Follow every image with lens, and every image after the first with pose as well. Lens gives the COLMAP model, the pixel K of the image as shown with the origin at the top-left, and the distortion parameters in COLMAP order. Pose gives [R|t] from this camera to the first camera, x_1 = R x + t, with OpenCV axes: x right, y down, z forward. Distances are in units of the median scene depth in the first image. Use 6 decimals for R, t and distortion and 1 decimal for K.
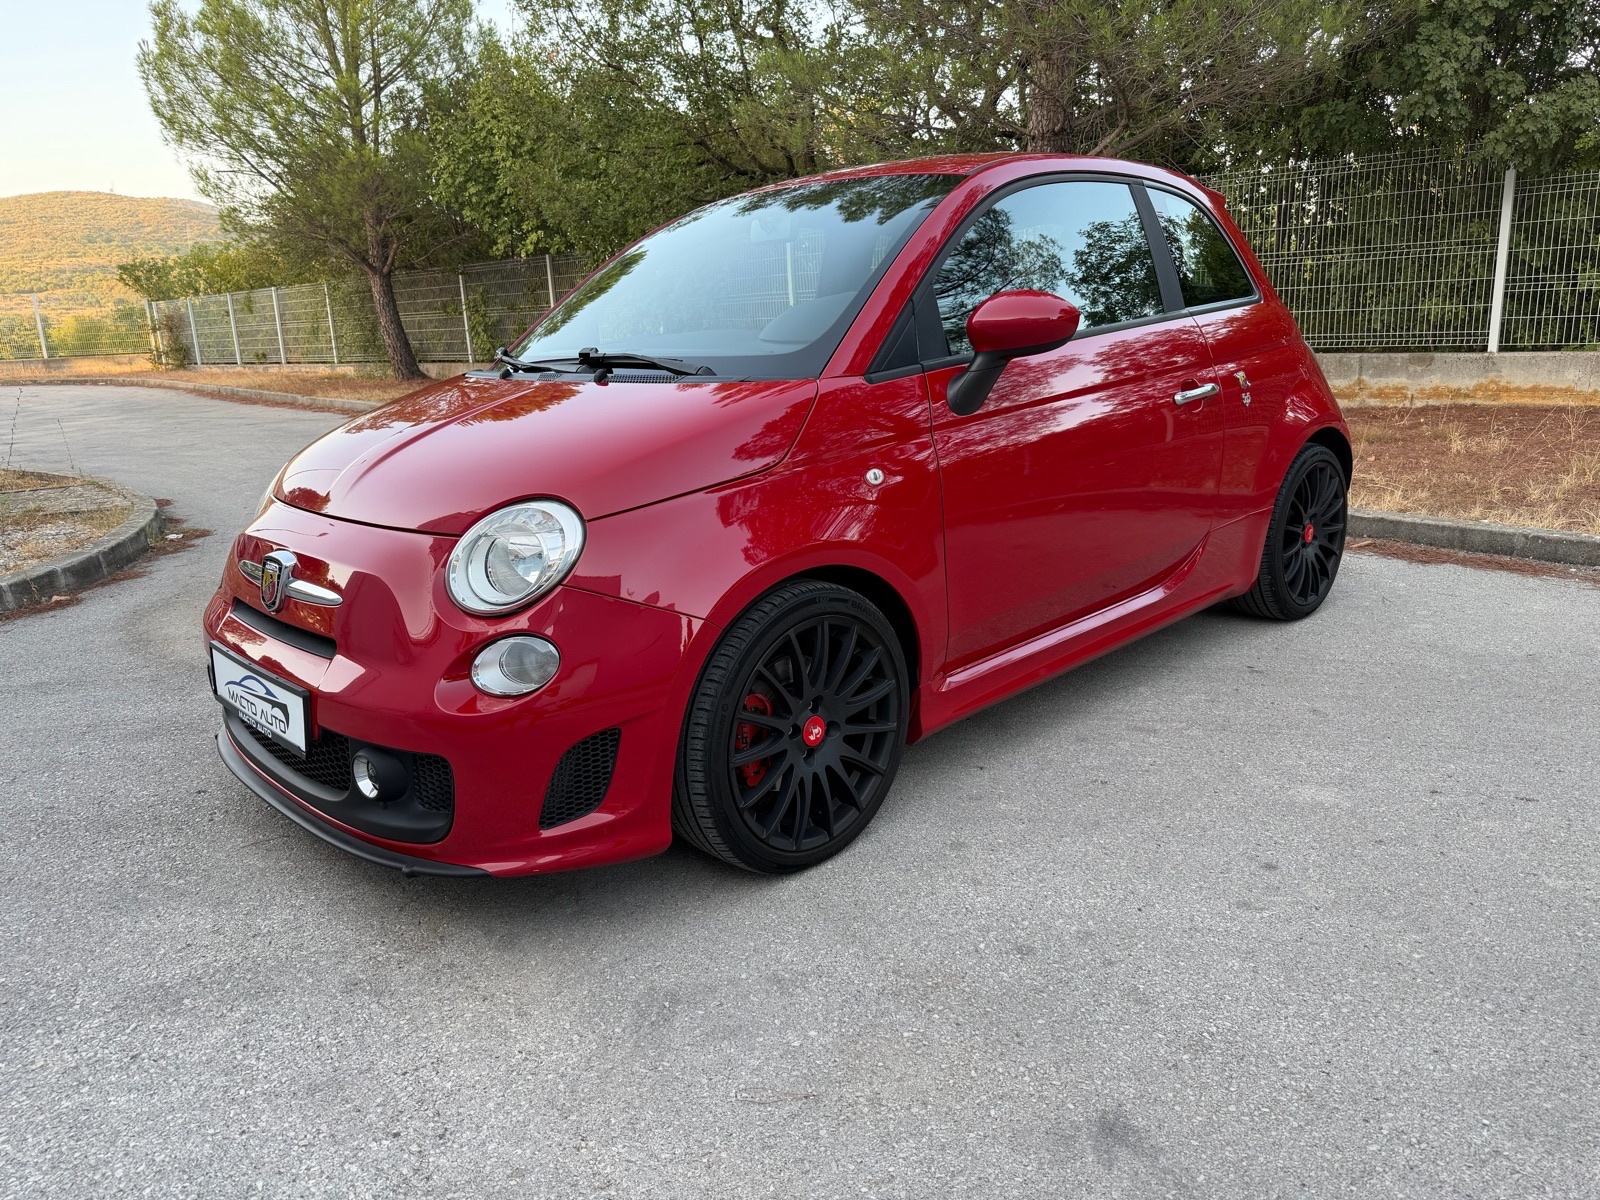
lens RADIAL K [[1138.0, 0, 798.8], [0, 1138.0, 601.6], [0, 0, 1]] dist [0.003369, -0.009303]
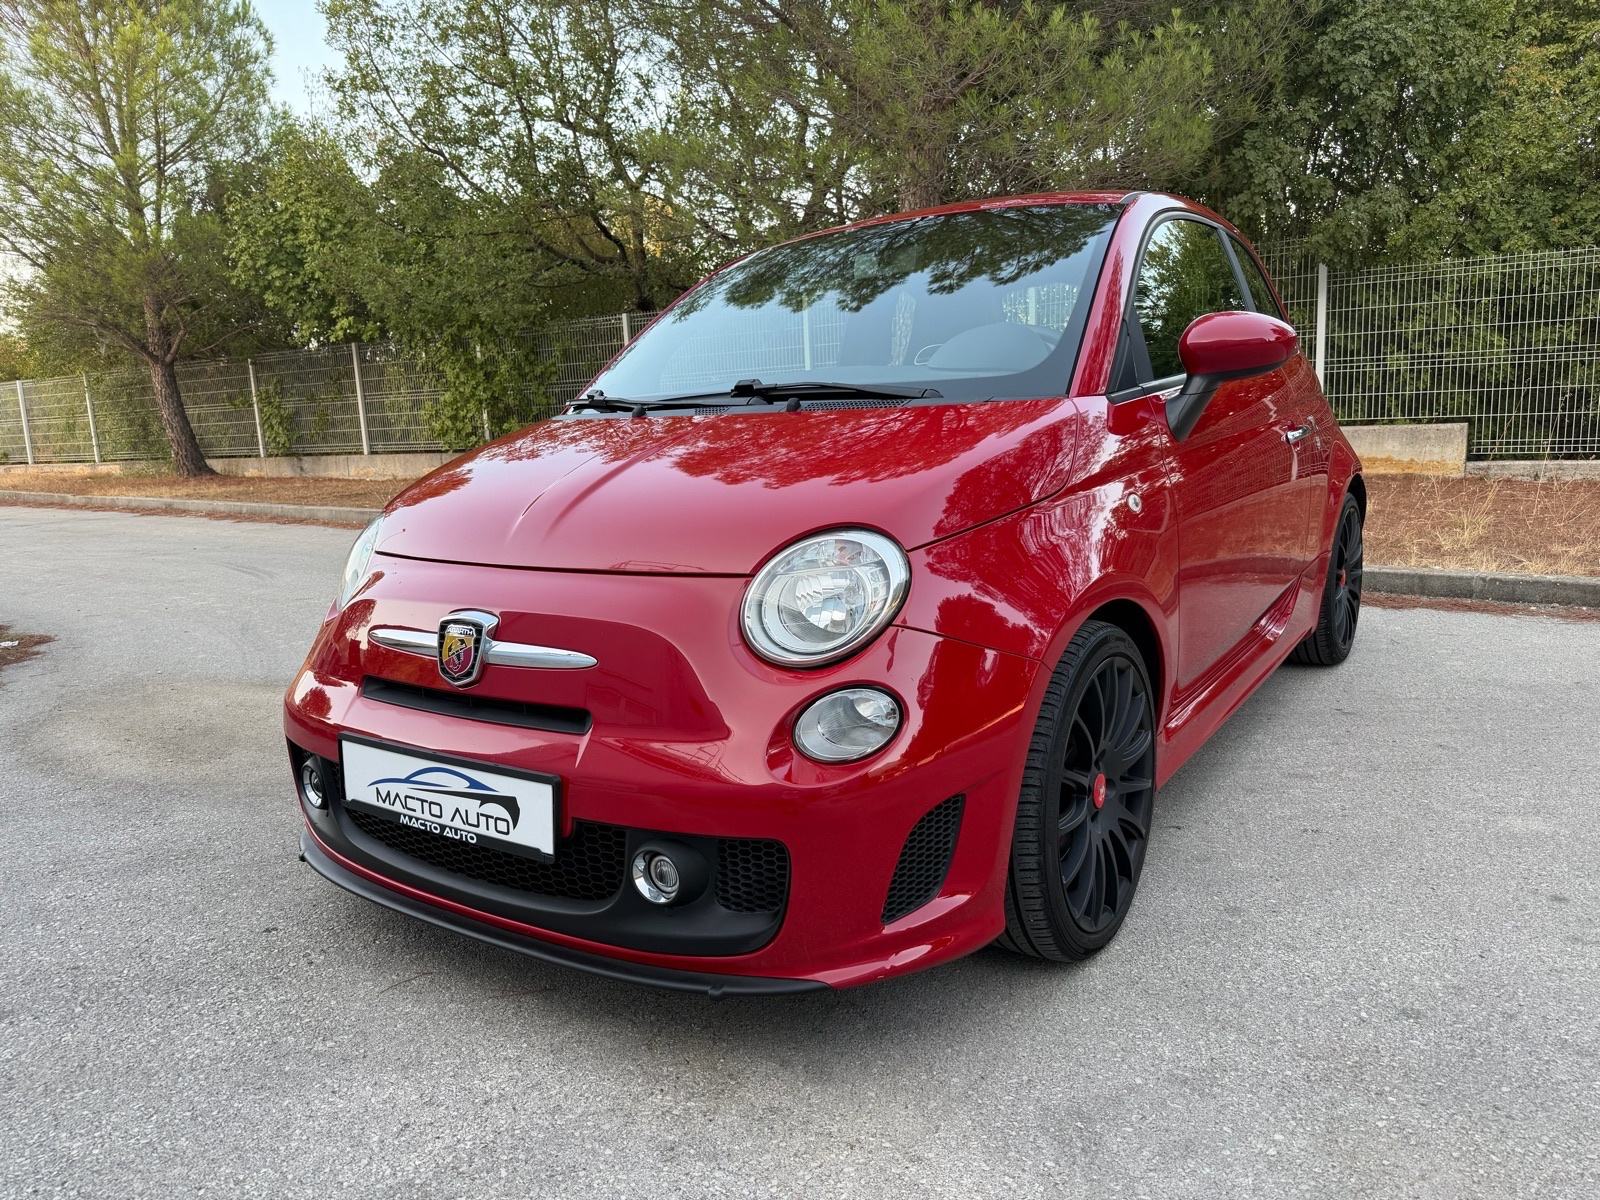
lens RADIAL K [[1139.4, 0, 795.0], [0, 1139.4, 605.6], [0, 0, 1]] dist [-0.000584, -0.007665]
pose [[0.980830, -0.037553, 0.191211, -0.096112], [0.052774, 0.995775, -0.075146, 0.006377], [-0.187581, 0.083797, 0.978668, 0.041607]]
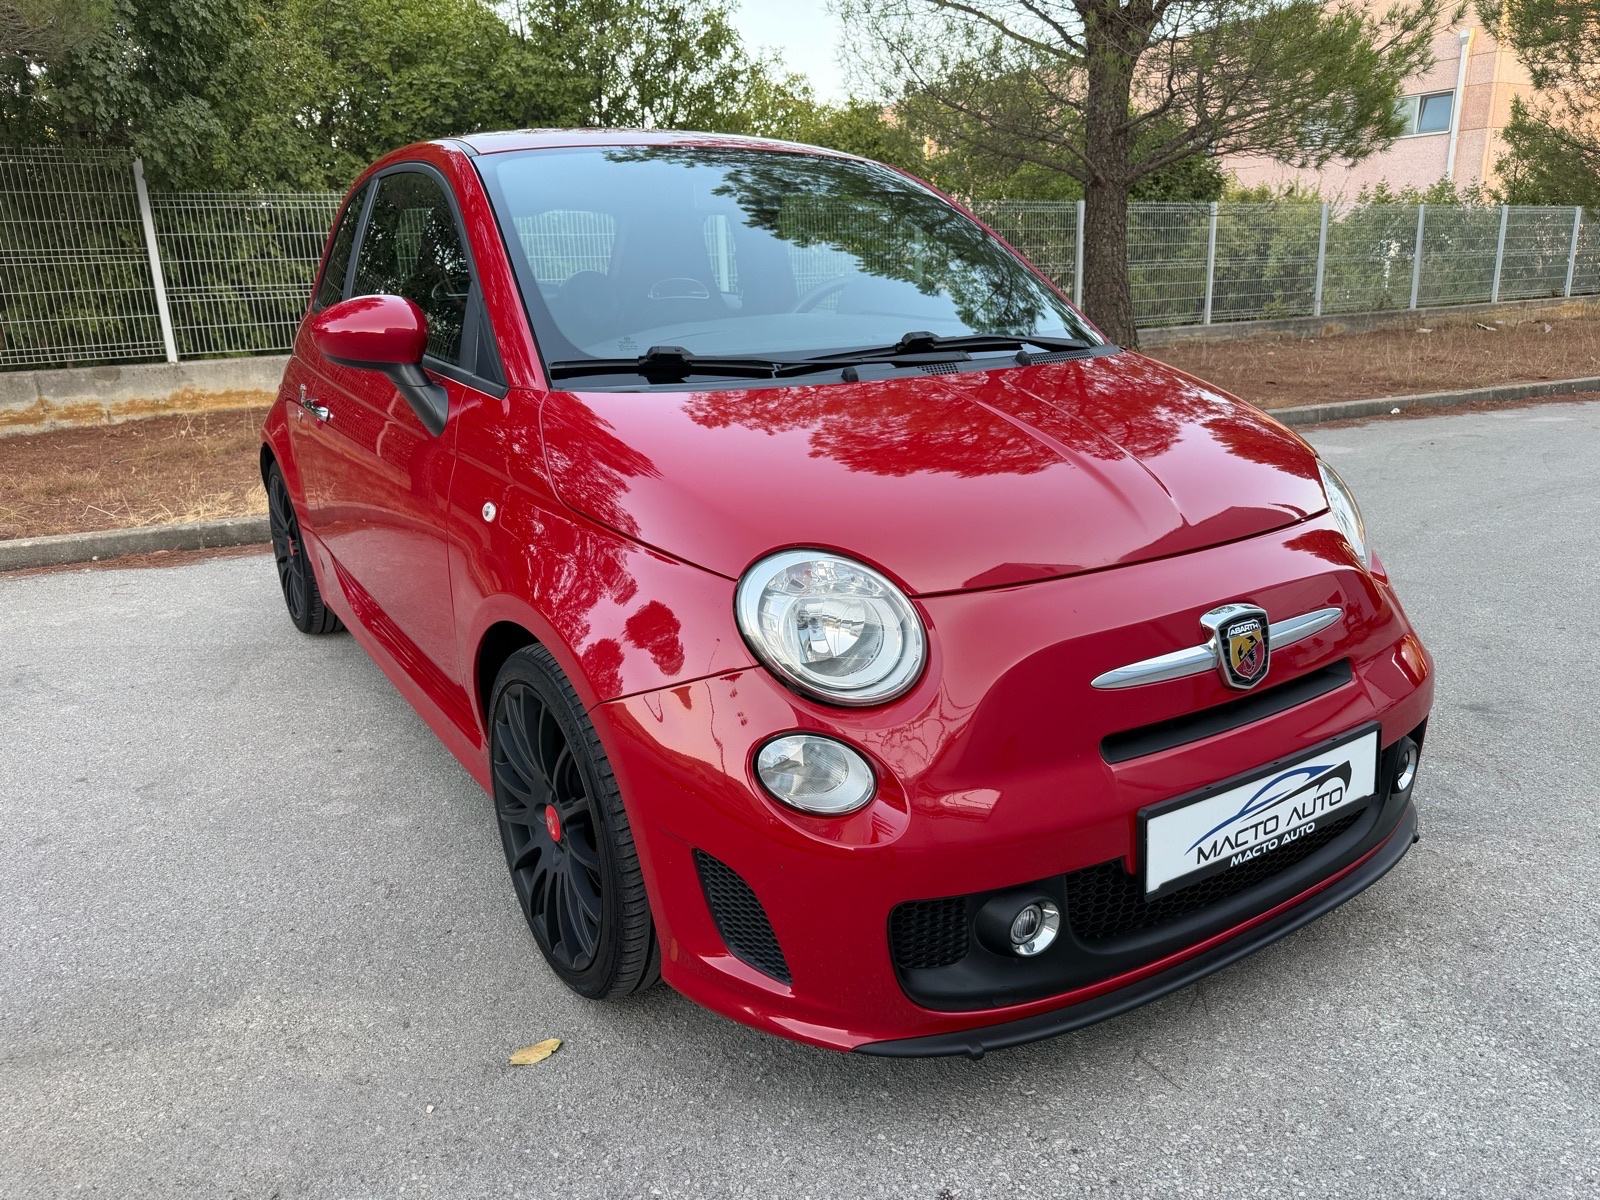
lens RADIAL K [[1151.6, 0, 791.3], [0, 1151.6, 605.2], [0, 0, 1]] dist [-0.006365, -0.003391]
pose [[0.196115, -0.240078, 0.950737, -0.302538], [0.257449, 0.948159, 0.186321, -0.063444], [-0.946181, 0.208226, 0.247756, 0.273460]]
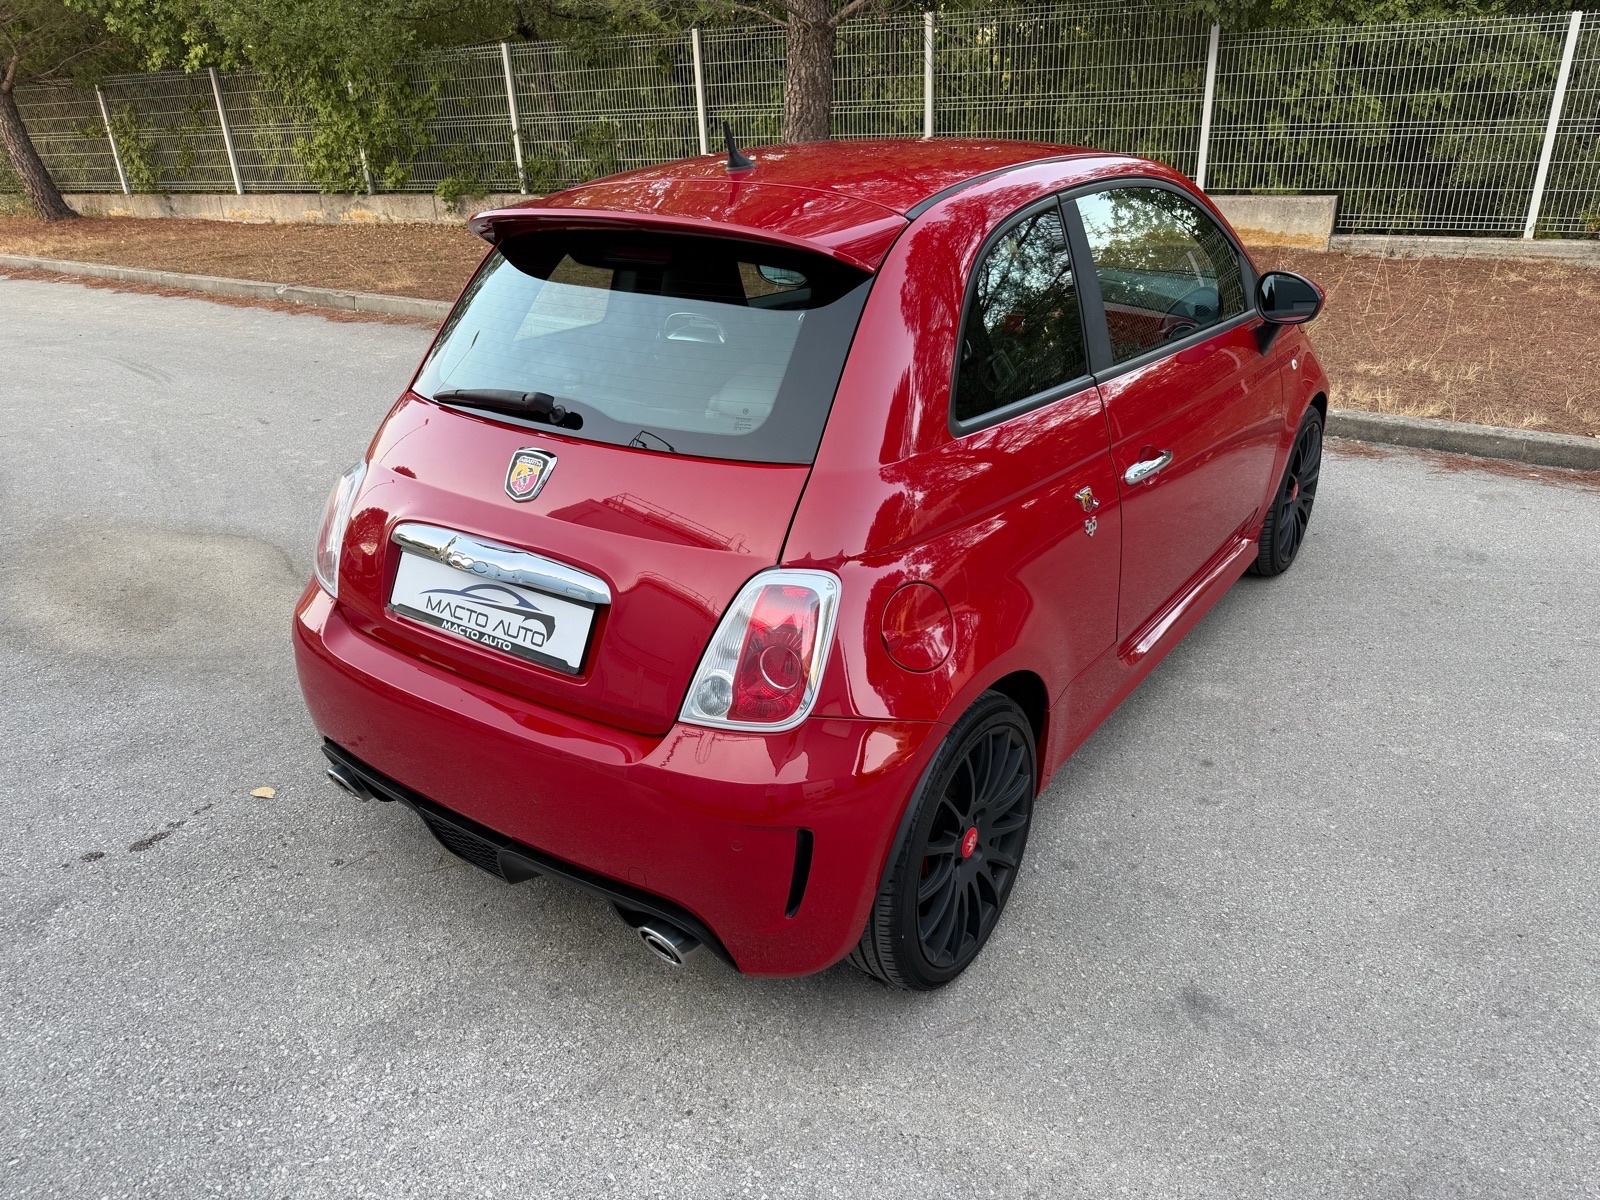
lens RADIAL K [[1139.4, 0, 795.0], [0, 1139.4, 605.6], [0, 0, 1]] dist [-0.000584, -0.007665]
pose [[0.964159, -0.109945, 0.241472, -0.085489], [0.066466, 0.981170, 0.181350, -0.053840], [-0.256864, -0.158800, 0.953312, -0.025722]]
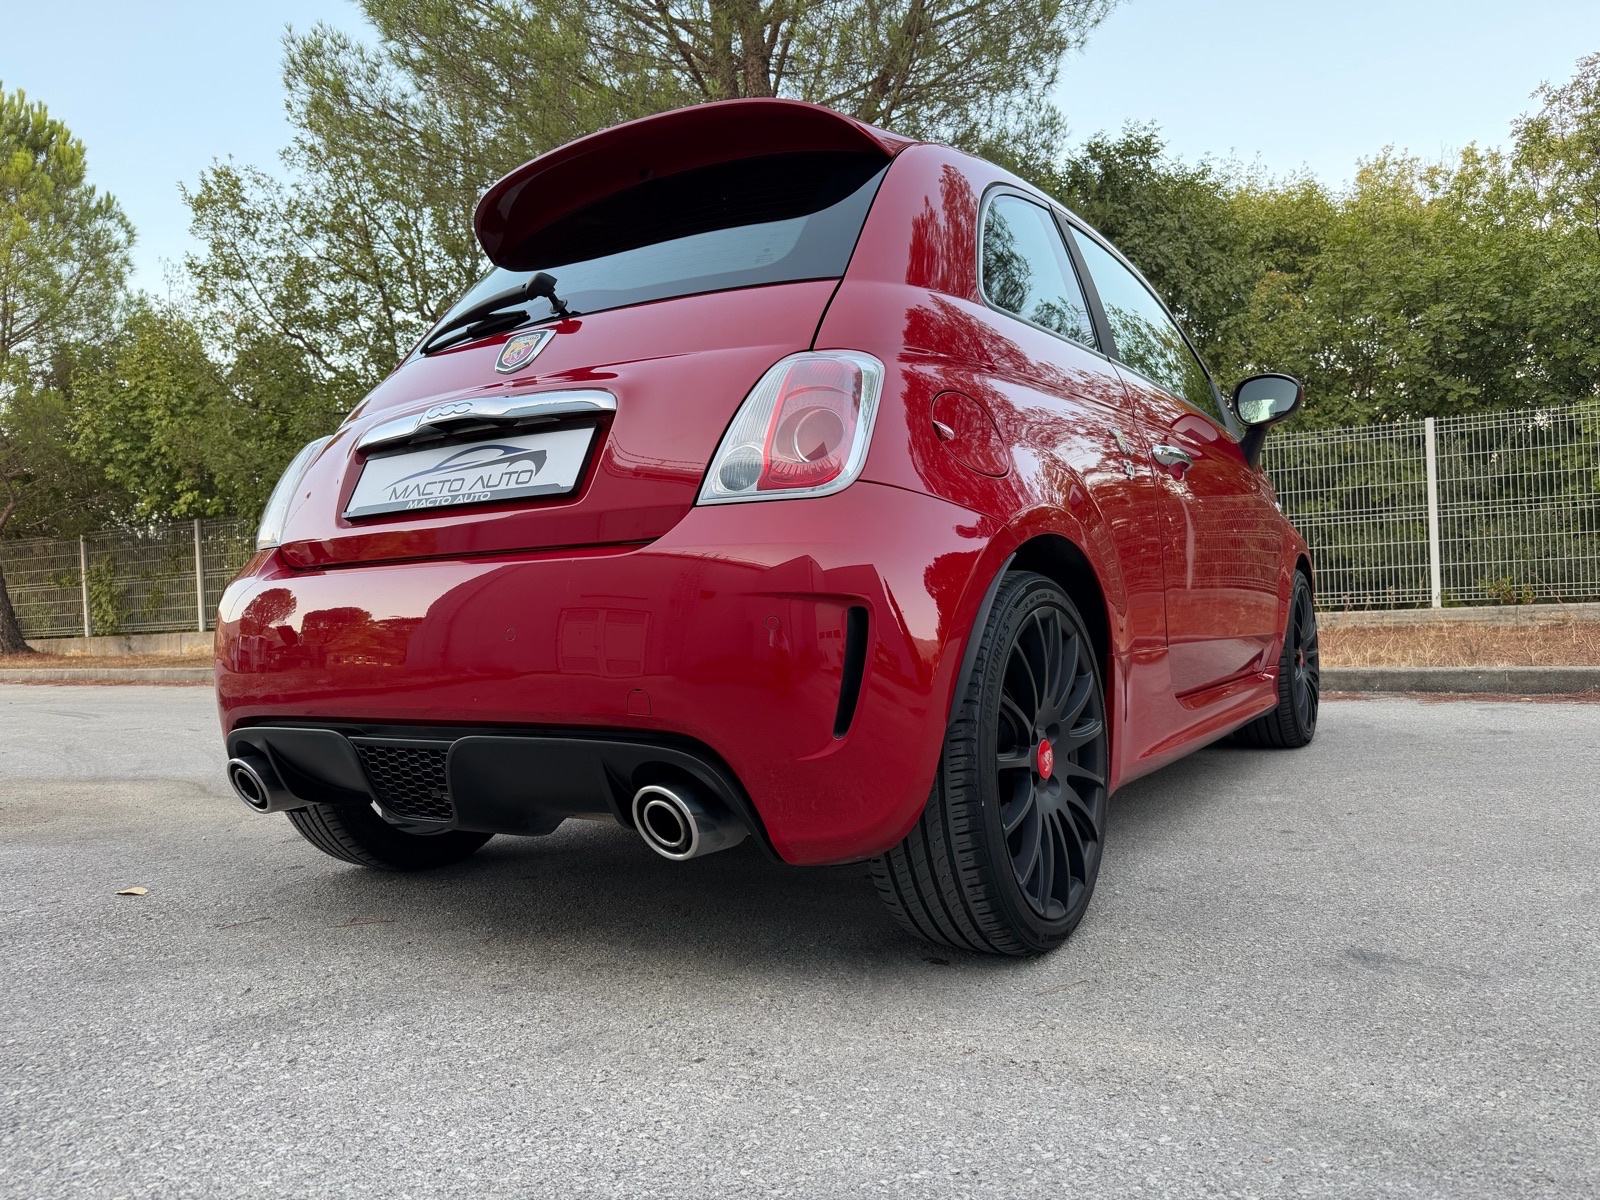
lens RADIAL K [[1139.4, 0, 795.0], [0, 1139.4, 605.6], [0, 0, 1]] dist [-0.000584, -0.007665]
pose [[0.948251, -0.001544, 0.317518, -0.098790], [0.083110, 0.966332, -0.243506, 0.062087], [-0.306452, 0.257294, 0.916453, 0.016869]]
